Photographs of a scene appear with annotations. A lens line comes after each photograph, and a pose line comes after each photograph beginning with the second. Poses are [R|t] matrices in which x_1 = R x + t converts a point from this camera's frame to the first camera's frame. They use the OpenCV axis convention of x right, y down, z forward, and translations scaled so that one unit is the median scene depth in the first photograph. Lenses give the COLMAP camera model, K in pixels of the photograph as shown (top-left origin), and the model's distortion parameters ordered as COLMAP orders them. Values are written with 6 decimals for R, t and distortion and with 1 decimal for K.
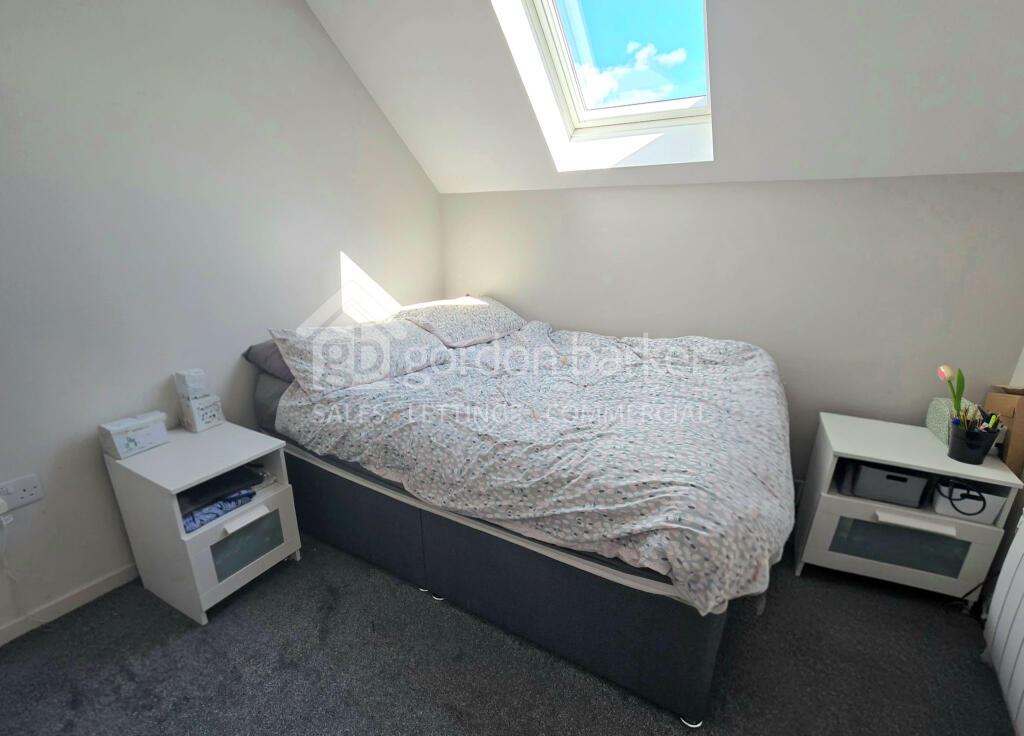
lens RADIAL K [[438.0, 0, 470.7], [0, 438.0, 366.8], [0, 0, 1]] dist [0.000109, -0.000067]
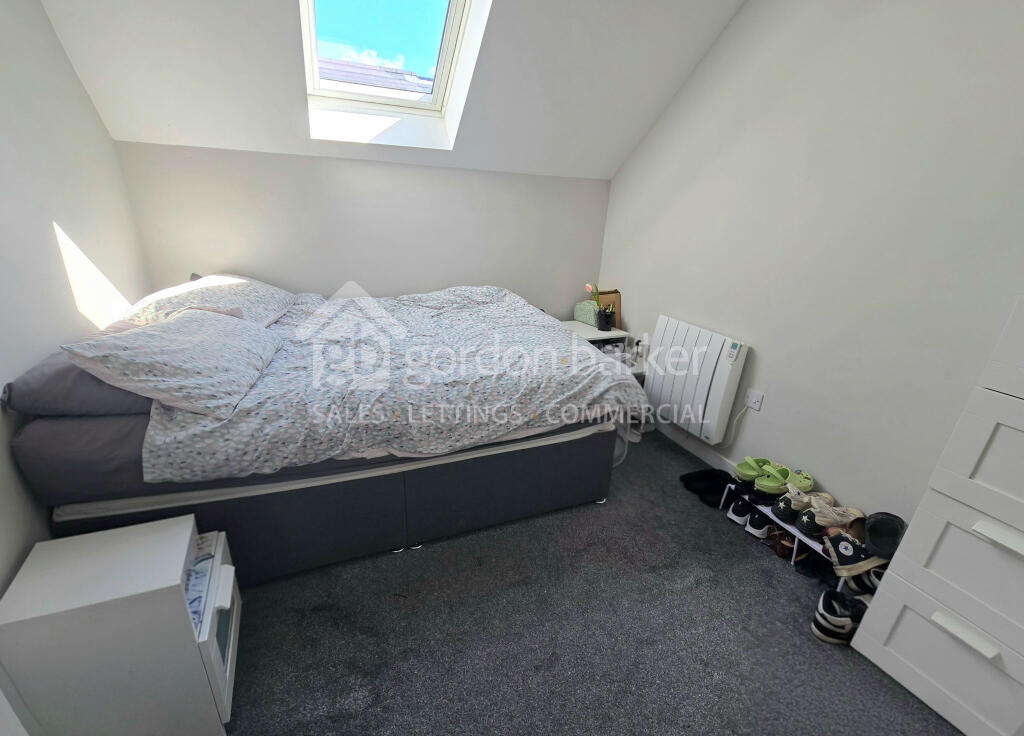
lens RADIAL K [[438.0, 0, 470.7], [0, 438.0, 366.8], [0, 0, 1]] dist [0.000109, -0.000067]
pose [[0.630959, -0.248072, 0.735086, -0.716562], [0.195555, 0.967760, 0.158739, -0.056005], [-0.750765, 0.043592, 0.659129, 0.169431]]
